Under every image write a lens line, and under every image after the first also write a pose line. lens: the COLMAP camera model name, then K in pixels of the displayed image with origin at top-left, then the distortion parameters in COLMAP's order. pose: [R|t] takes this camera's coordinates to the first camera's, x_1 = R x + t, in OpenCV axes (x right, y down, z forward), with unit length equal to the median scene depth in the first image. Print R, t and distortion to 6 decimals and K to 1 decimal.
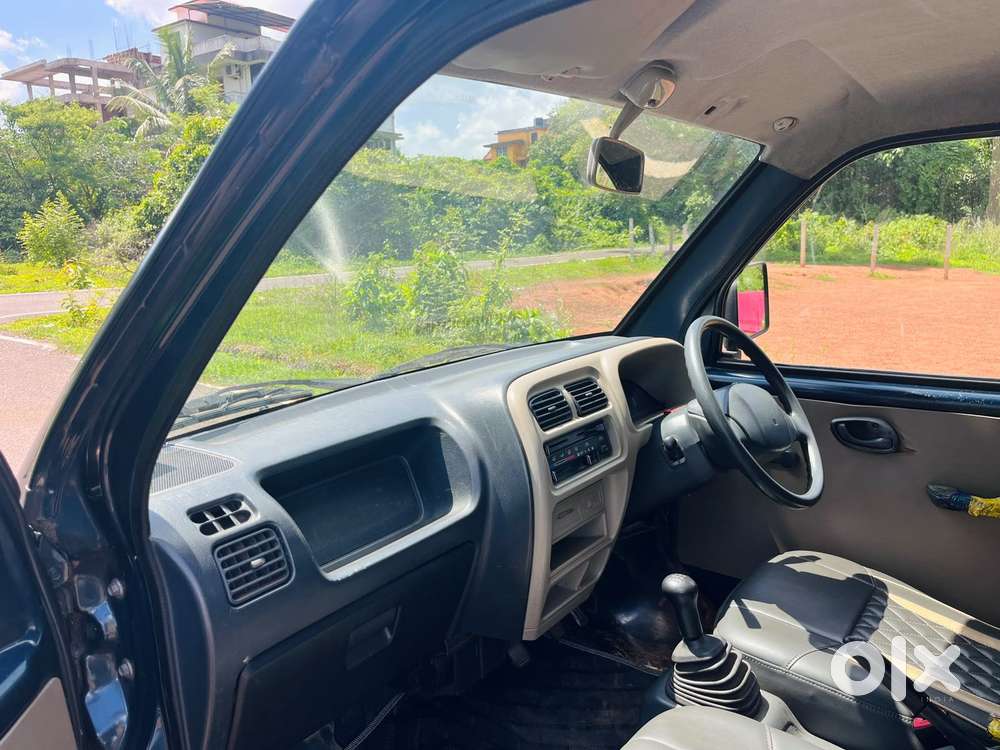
lens RADIAL K [[759.1, 0, 500.5], [0, 759.1, 383.9], [0, 0, 1]] dist [0.058862, -0.083055]
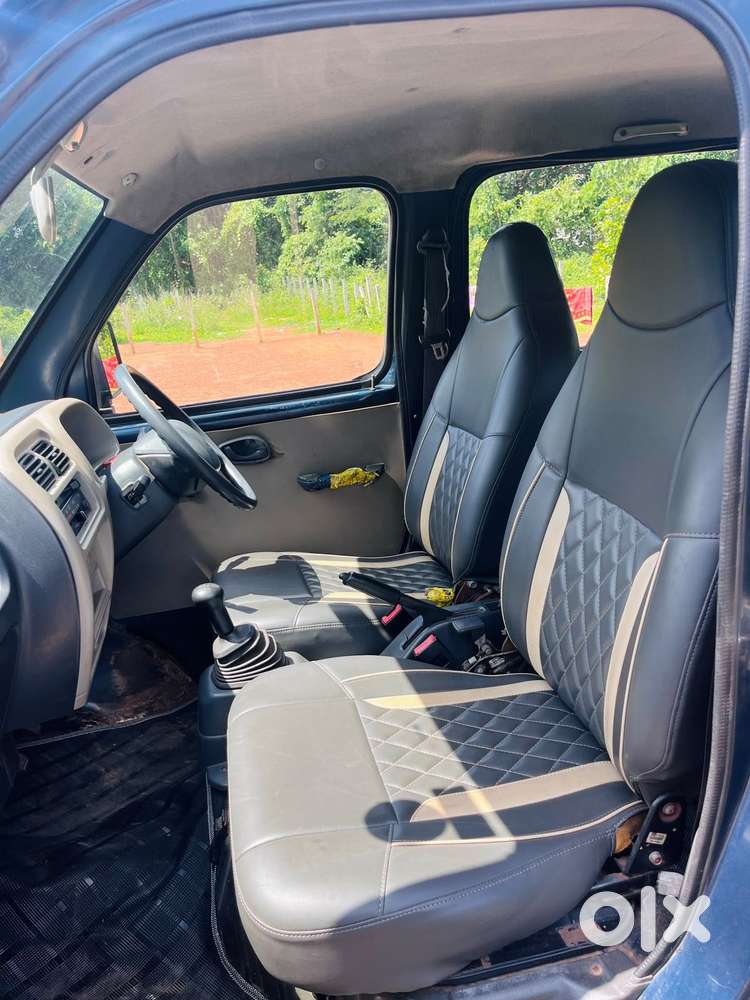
lens RADIAL K [[759.1, 0, 379.0], [0, 759.1, 527.2], [0, 0, 1]] dist [0.058862, -0.083055]
pose [[0.655479, -0.281901, 0.700627, -0.314117], [0.233787, 0.957892, 0.166692, 0.035583], [-0.718116, 0.054534, 0.693783, 0.021560]]
